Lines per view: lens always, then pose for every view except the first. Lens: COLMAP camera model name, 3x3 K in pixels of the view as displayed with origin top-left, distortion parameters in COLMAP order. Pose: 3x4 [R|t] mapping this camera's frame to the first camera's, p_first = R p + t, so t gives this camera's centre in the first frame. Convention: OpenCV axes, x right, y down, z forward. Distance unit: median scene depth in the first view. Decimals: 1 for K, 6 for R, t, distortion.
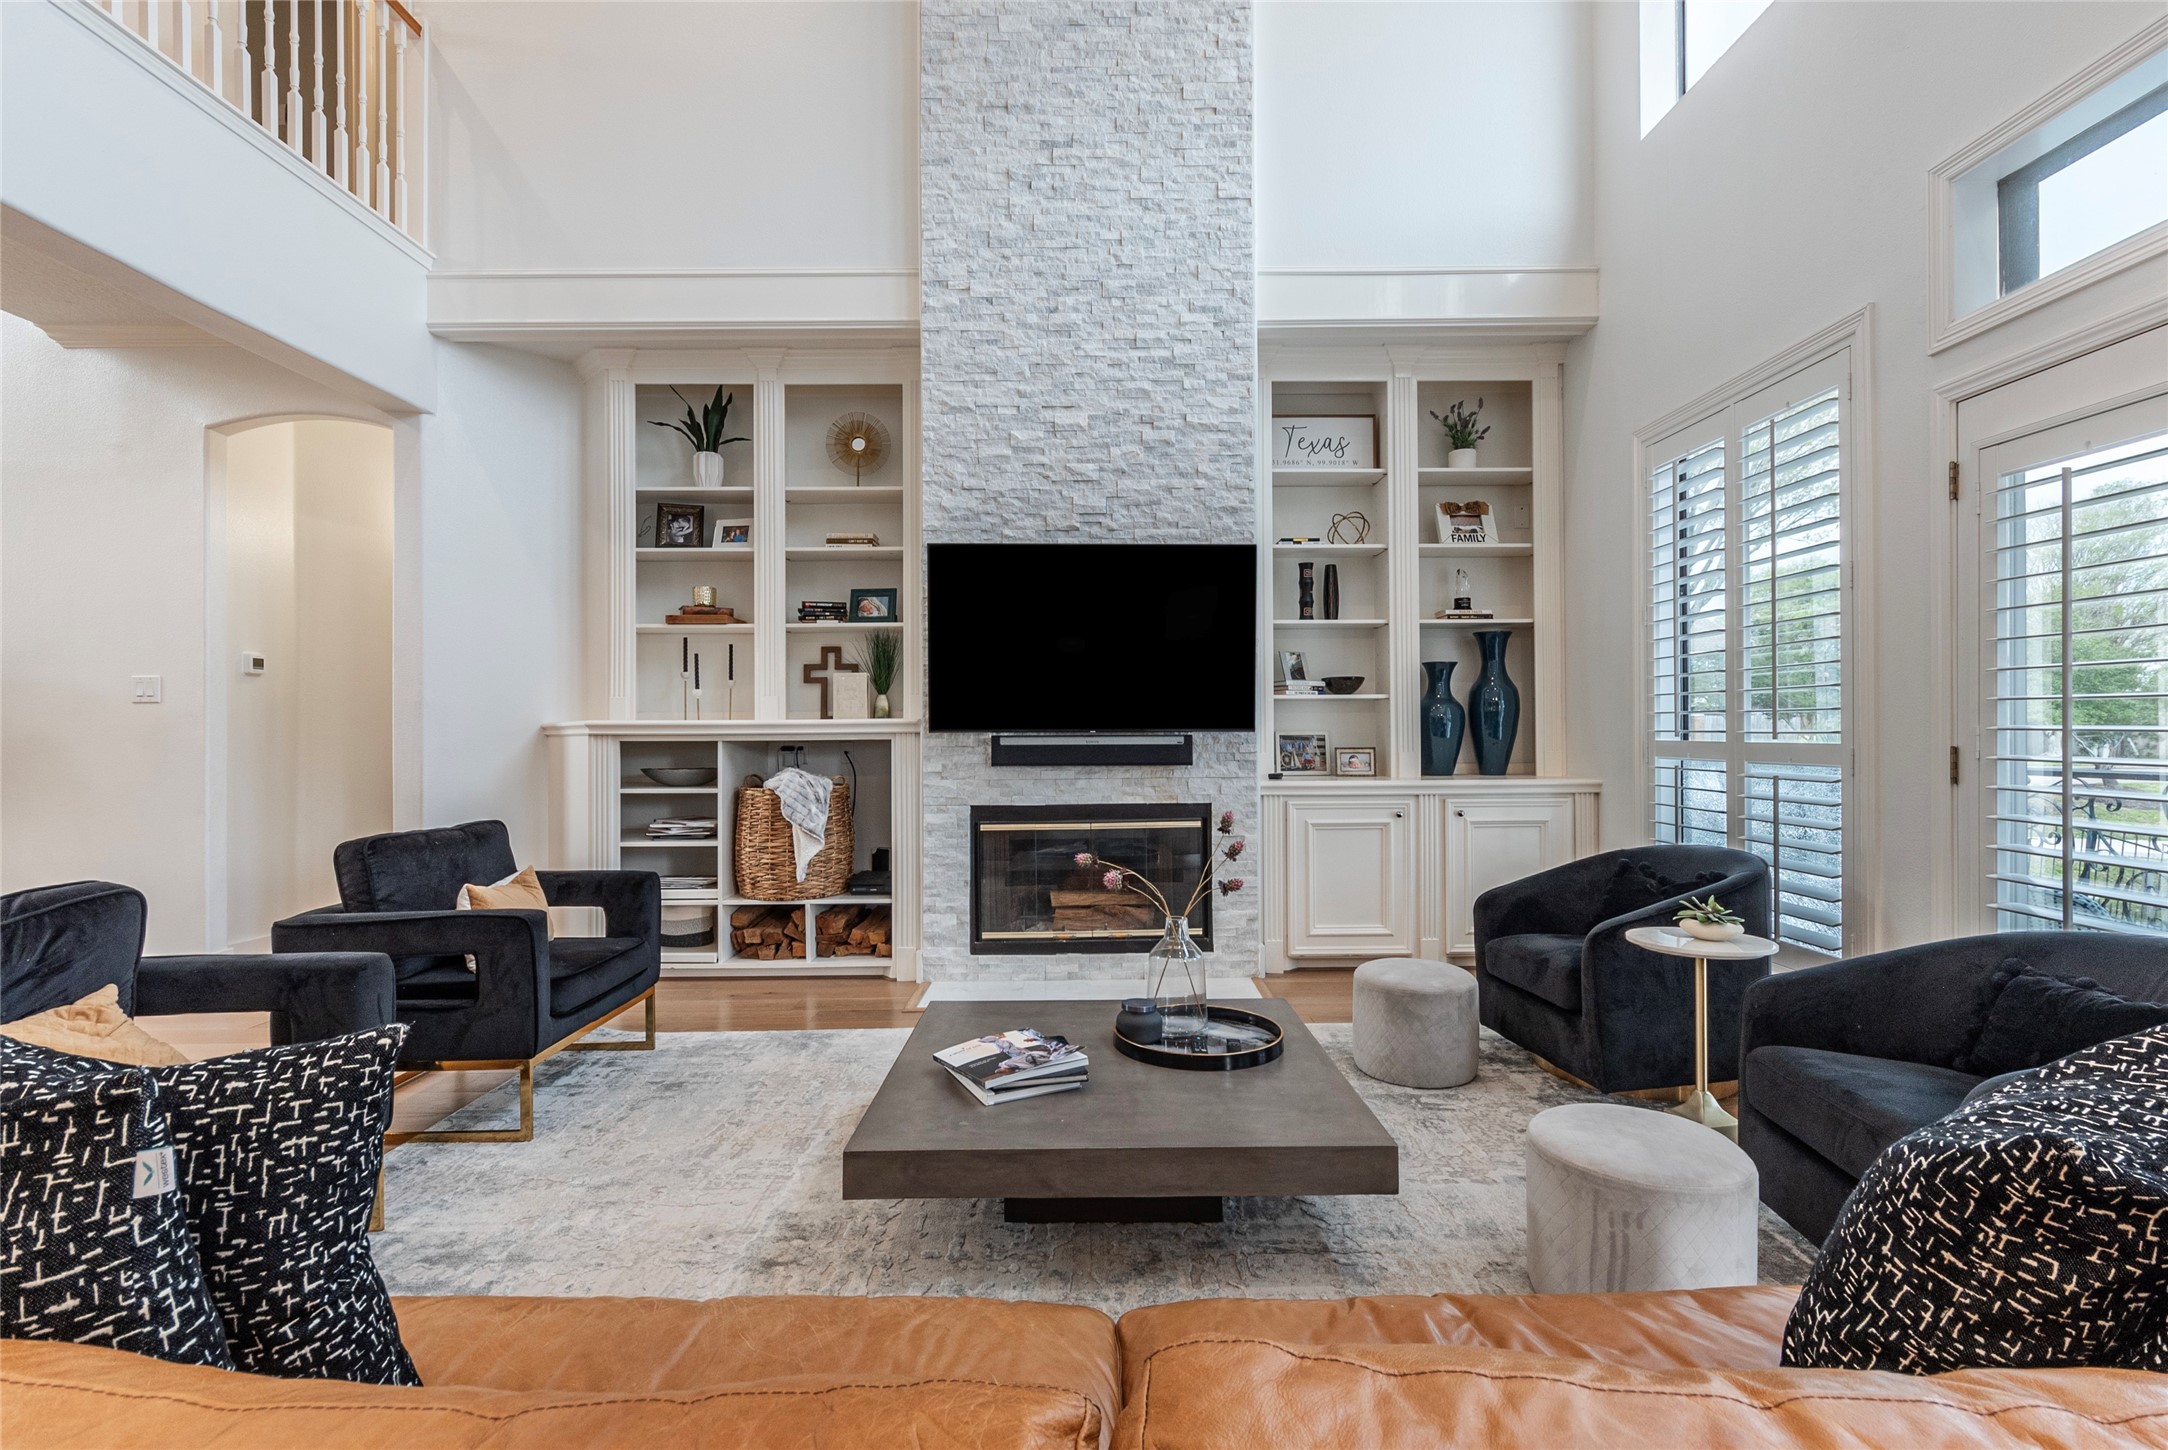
lens RADIAL K [[985.5, 0, 1098.8], [0, 985.5, 725.8], [0, 0, 1]] dist [0.001365, -0.000513]
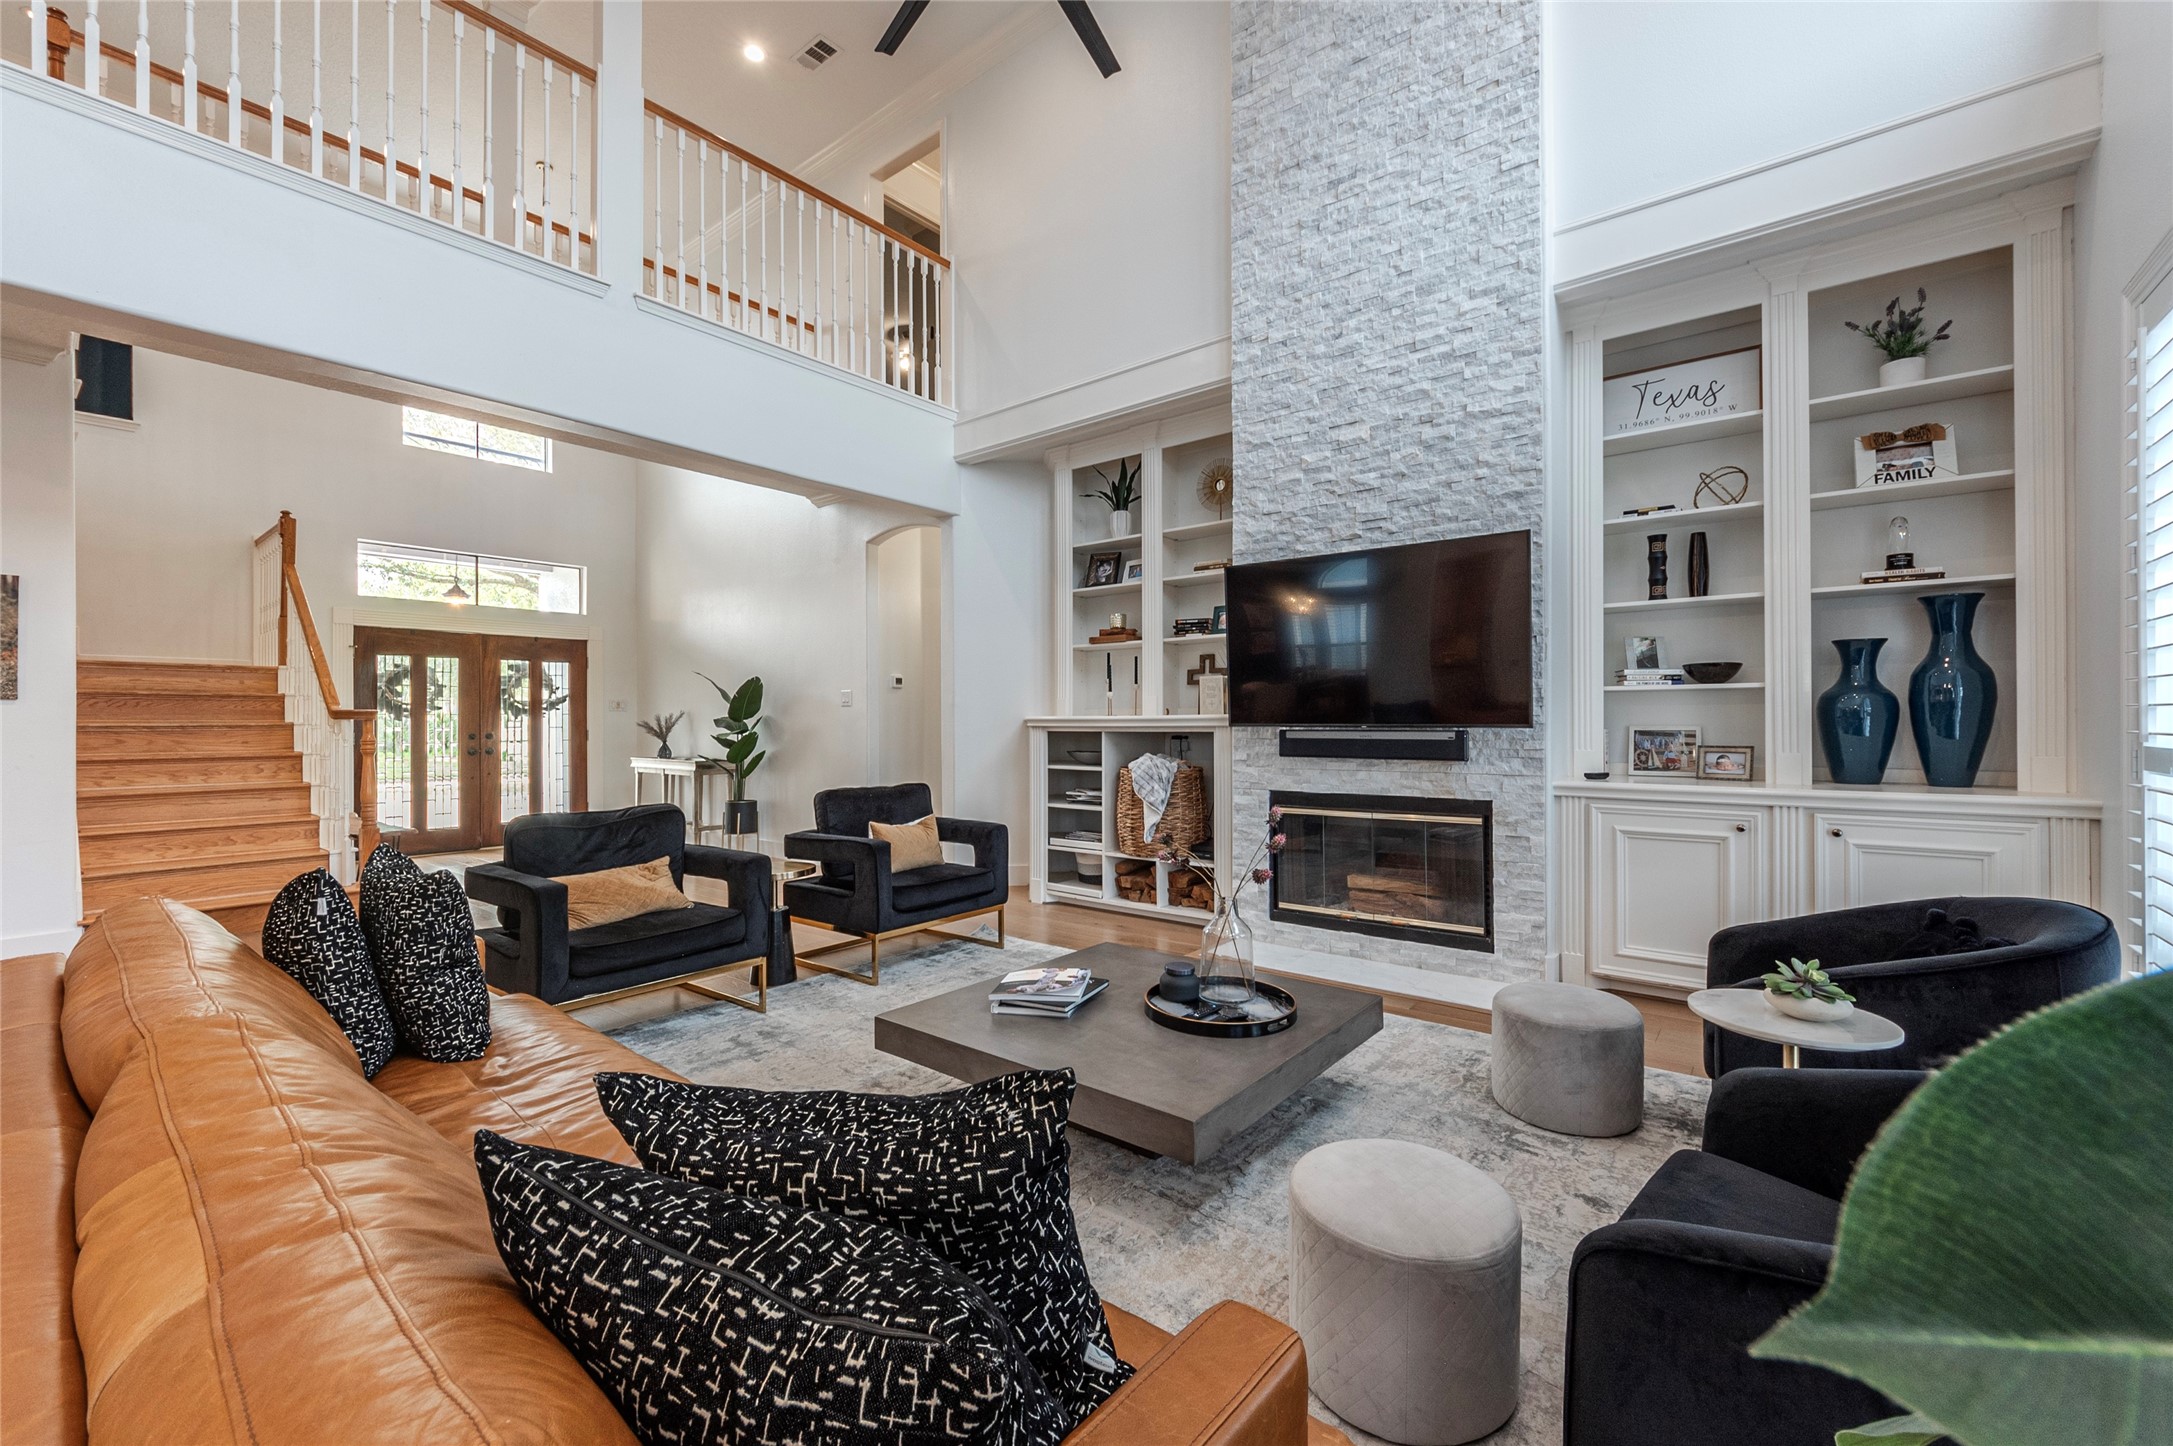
lens RADIAL K [[878.5, 0, 1097.3], [0, 878.5, 720.2], [0, 0, 1]] dist [-0.001030, -0.002146]
pose [[0.773394, 0.001939, -0.633923, 0.357723], [0.004646, 0.999951, 0.008727, -0.010242], [0.633909, -0.009694, 0.773347, 0.083242]]
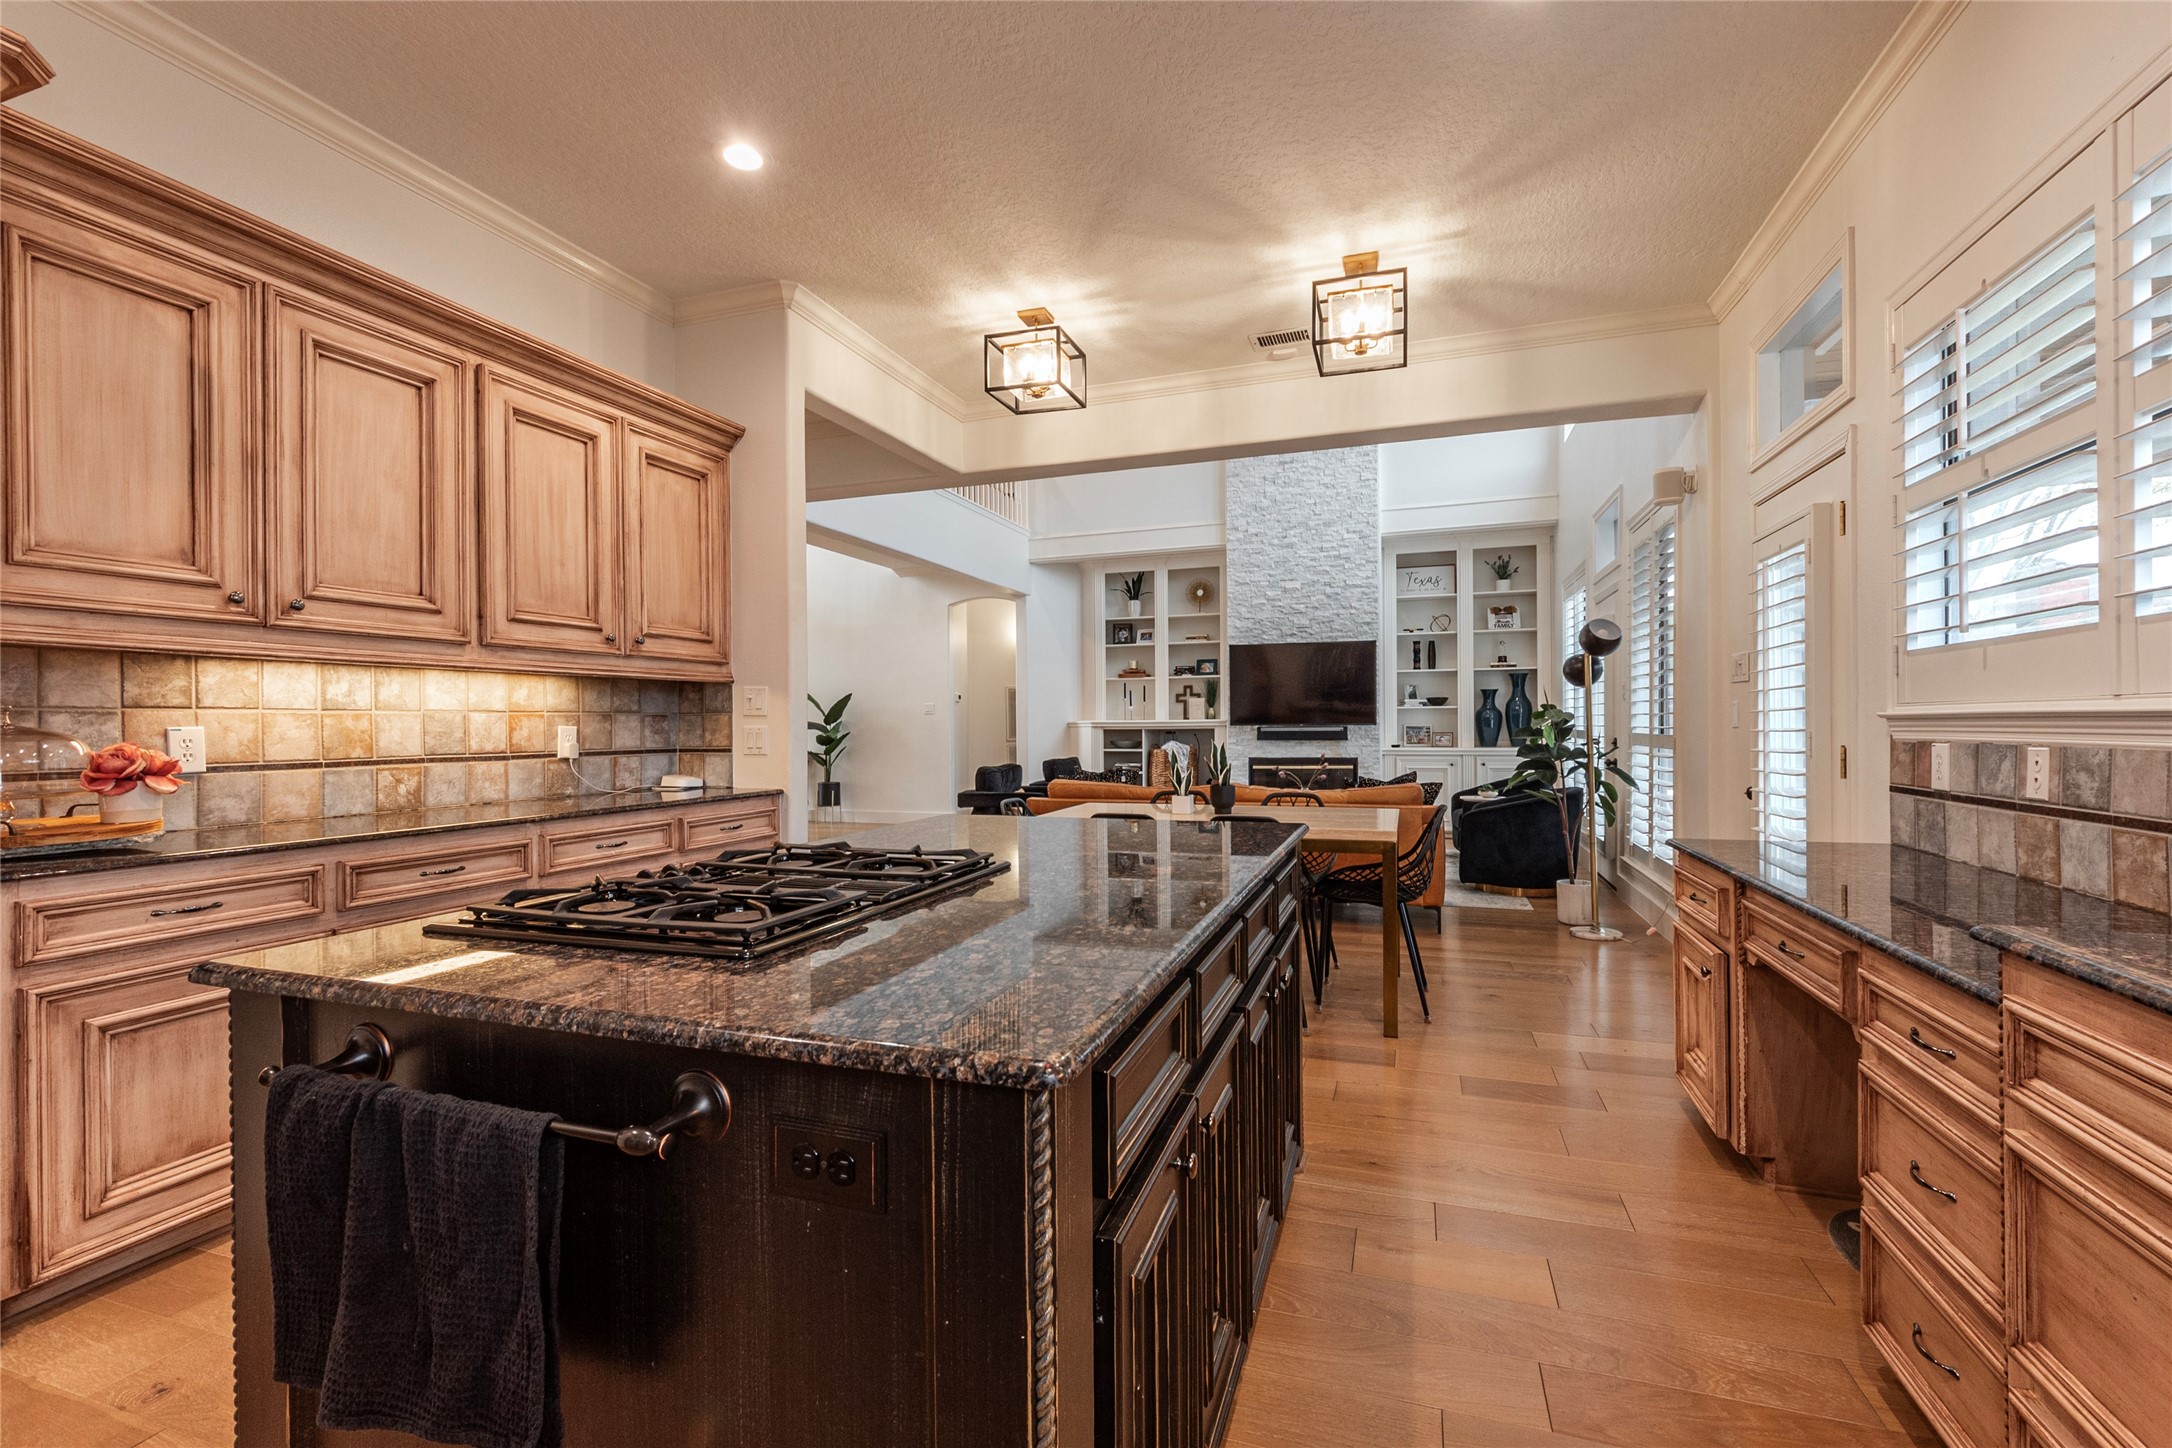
lens RADIAL K [[926.6, 0, 1101.8], [0, 926.6, 729.6], [0, 0, 1]] dist [0.000154, -0.000033]
pose [[0.941183, 0.000136, -0.337896, 0.272379], [0.005184, 0.999876, 0.014844, -0.017174], [0.337856, -0.015722, 0.941066, -1.123222]]
